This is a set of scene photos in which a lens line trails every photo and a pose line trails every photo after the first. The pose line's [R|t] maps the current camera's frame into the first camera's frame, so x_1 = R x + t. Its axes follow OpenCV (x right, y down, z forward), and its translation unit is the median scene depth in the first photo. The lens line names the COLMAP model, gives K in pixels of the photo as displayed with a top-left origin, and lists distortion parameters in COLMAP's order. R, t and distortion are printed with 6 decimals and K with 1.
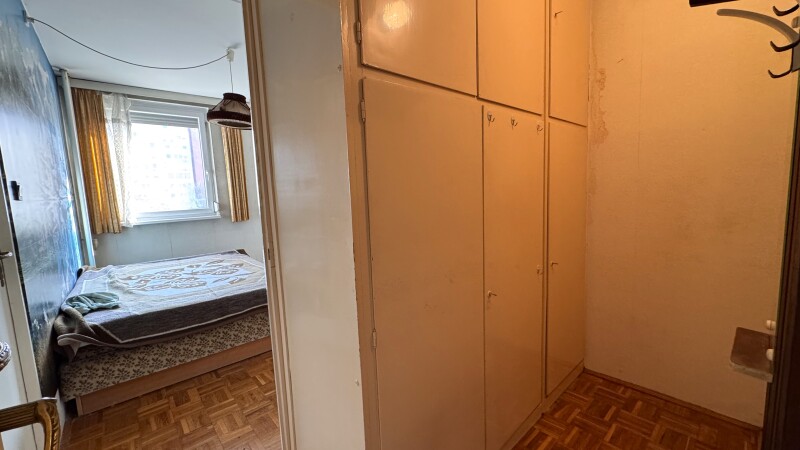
lens RADIAL K [[317.7, 0, 399.5], [0, 317.7, 225.2], [0, 0, 1]] dist [-0.004112, -0.000677]
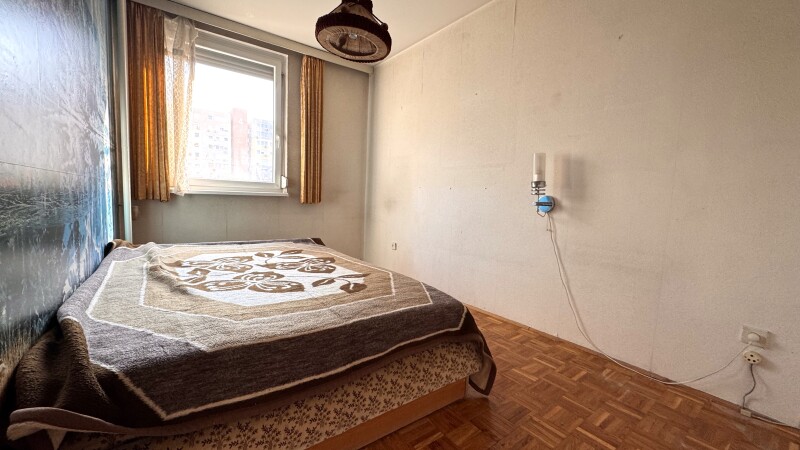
lens RADIAL K [[317.7, 0, 399.5], [0, 317.7, 225.2], [0, 0, 1]] dist [-0.004112, -0.000677]
pose [[0.993207, 0.088750, -0.075254, -0.302843], [-0.090235, 0.995783, -0.016572, 0.048315], [0.073465, 0.023250, 0.997027, 0.321701]]
